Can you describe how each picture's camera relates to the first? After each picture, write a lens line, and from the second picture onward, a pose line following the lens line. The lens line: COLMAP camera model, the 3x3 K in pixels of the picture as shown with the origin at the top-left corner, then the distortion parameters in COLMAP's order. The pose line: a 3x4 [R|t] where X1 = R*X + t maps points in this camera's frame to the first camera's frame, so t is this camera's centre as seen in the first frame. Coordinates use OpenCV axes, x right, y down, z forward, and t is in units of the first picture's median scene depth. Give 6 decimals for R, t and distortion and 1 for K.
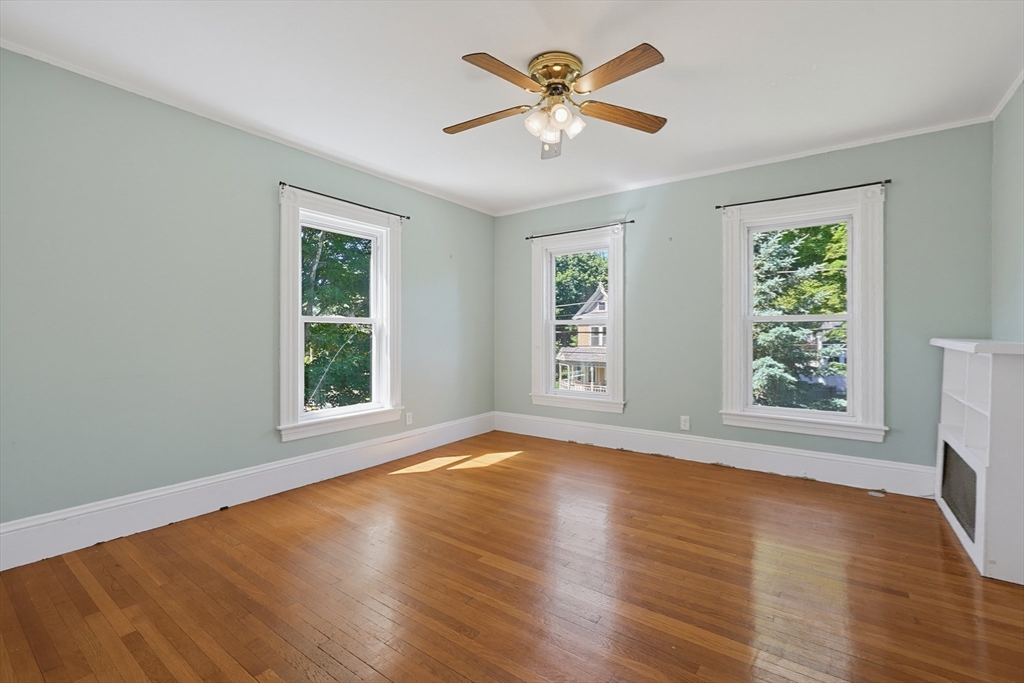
lens RADIAL K [[444.2, 0, 509.0], [0, 444.2, 341.6], [0, 0, 1]] dist [-0.004089, 0.000524]
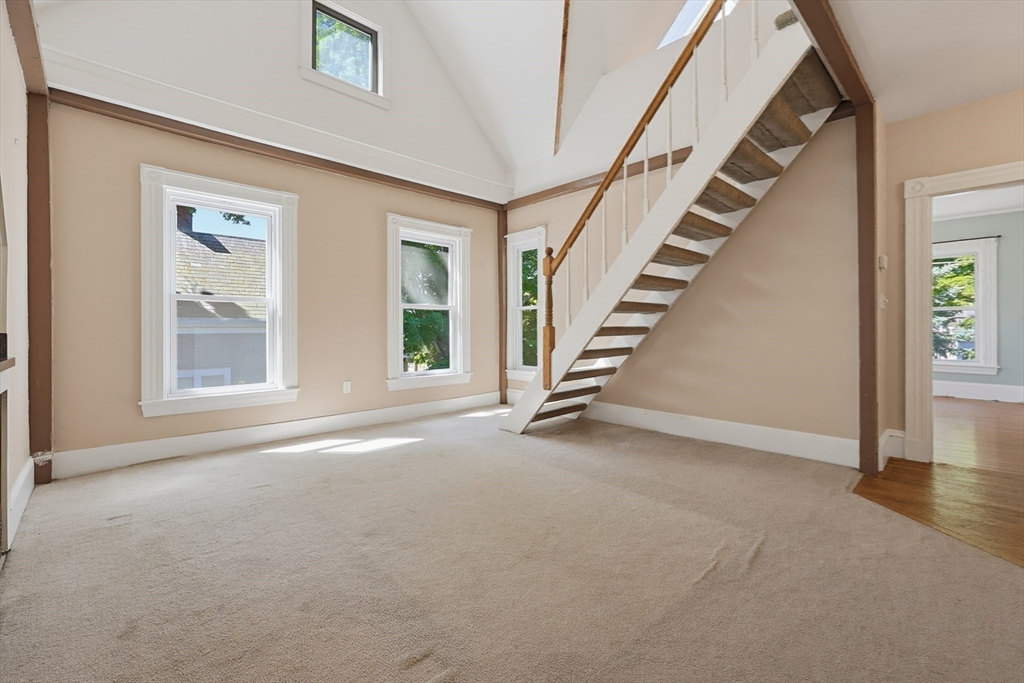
lens RADIAL K [[444.2, 0, 507.1], [0, 444.2, 336.6], [0, 0, 1]] dist [-0.004089, 0.000524]
pose [[0.984641, -0.000434, -0.174591, -0.283142], [0.000824, 0.999997, 0.002160, 0.020259], [0.174590, -0.002271, 0.984639, -0.392860]]
